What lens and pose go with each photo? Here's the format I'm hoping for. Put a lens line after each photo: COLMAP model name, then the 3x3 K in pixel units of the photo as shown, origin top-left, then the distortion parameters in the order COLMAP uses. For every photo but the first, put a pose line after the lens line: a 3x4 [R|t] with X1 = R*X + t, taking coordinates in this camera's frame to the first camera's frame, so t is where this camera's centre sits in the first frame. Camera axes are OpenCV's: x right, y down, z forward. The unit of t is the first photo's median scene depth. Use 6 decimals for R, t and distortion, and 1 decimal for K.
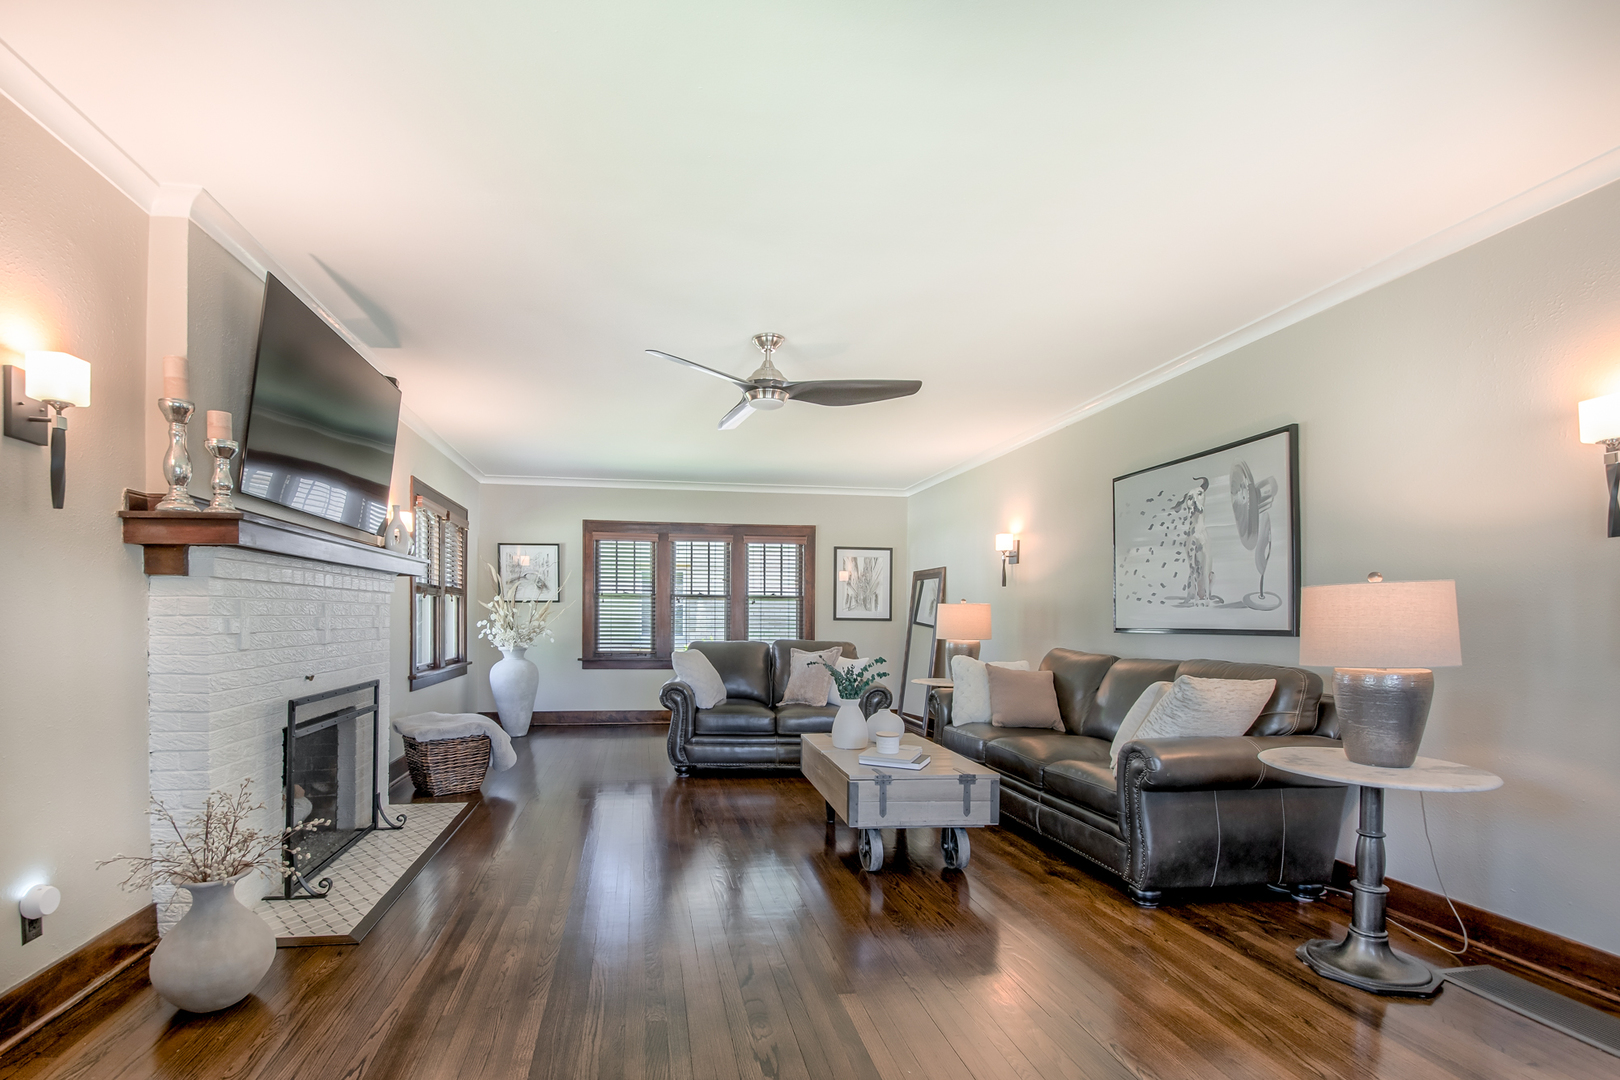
lens RADIAL K [[715.9, 0, 810.1], [0, 715.9, 619.9], [0, 0, 1]] dist [0.029594, -0.022629]
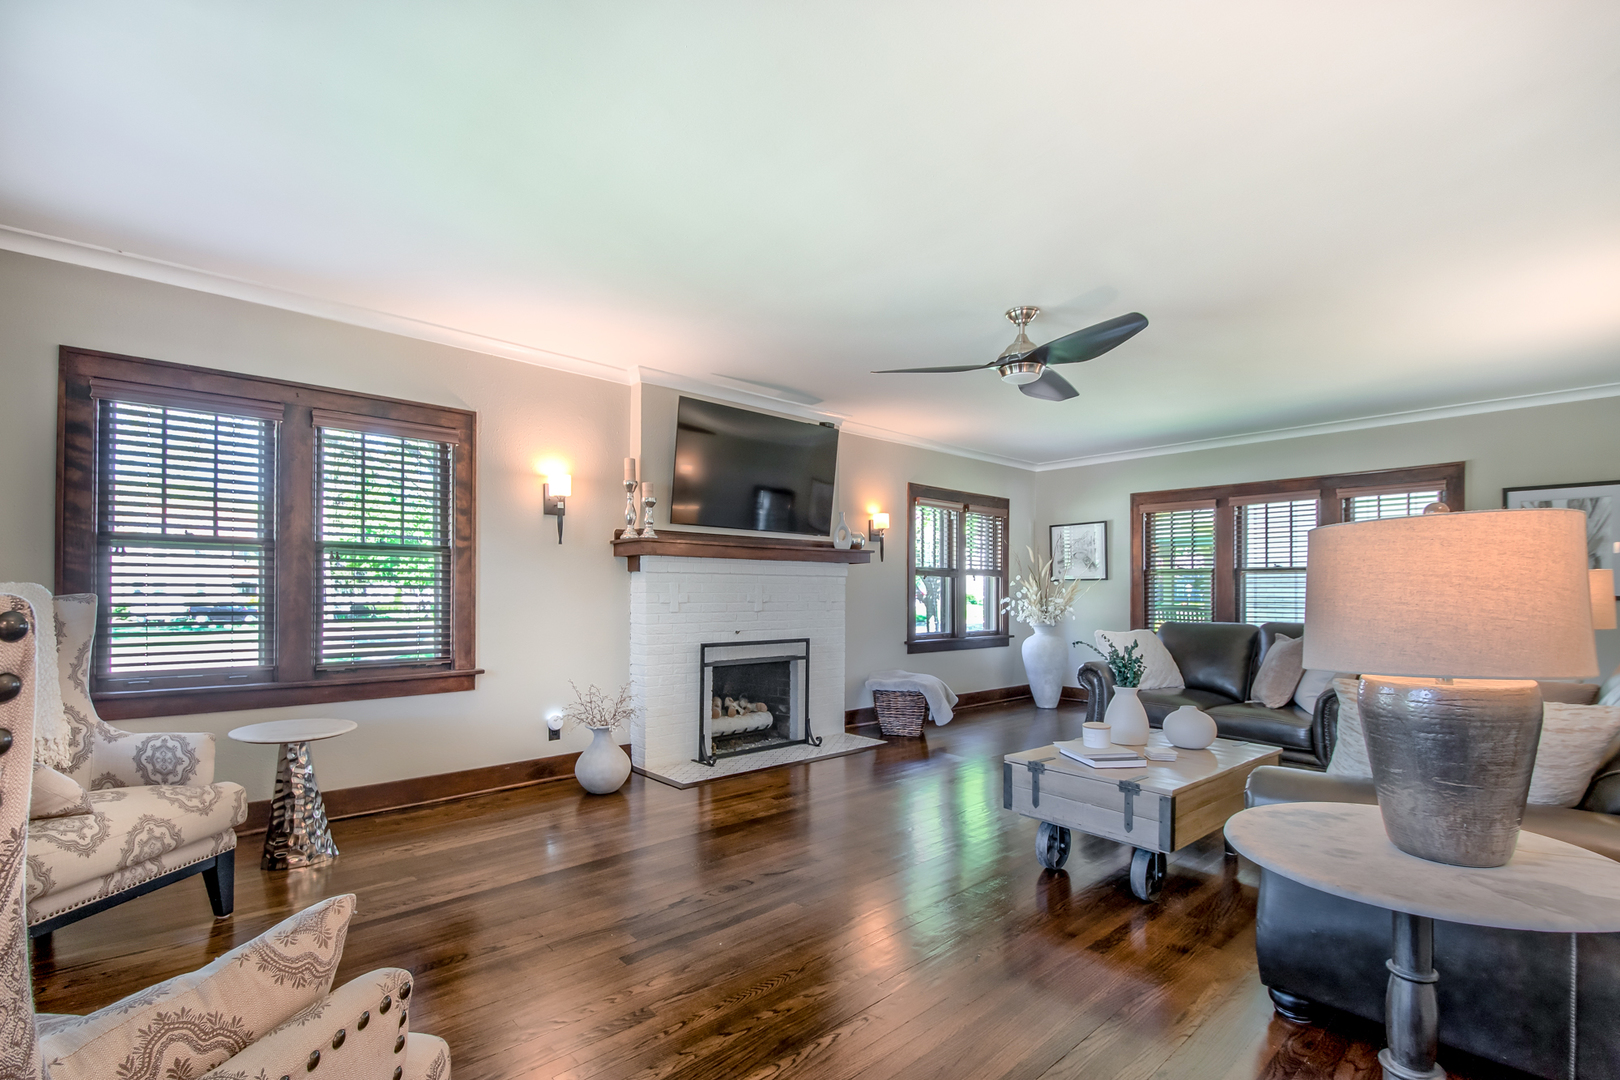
lens RADIAL K [[735.0, 0, 779.8], [0, 735.0, 591.9], [0, 0, 1]] dist [0.025418, -0.025715]
pose [[0.550534, -0.005064, -0.834797, 0.581571], [-0.003448, 0.999959, -0.008340, 0.003976], [0.834806, 0.007470, 0.550494, 0.158876]]
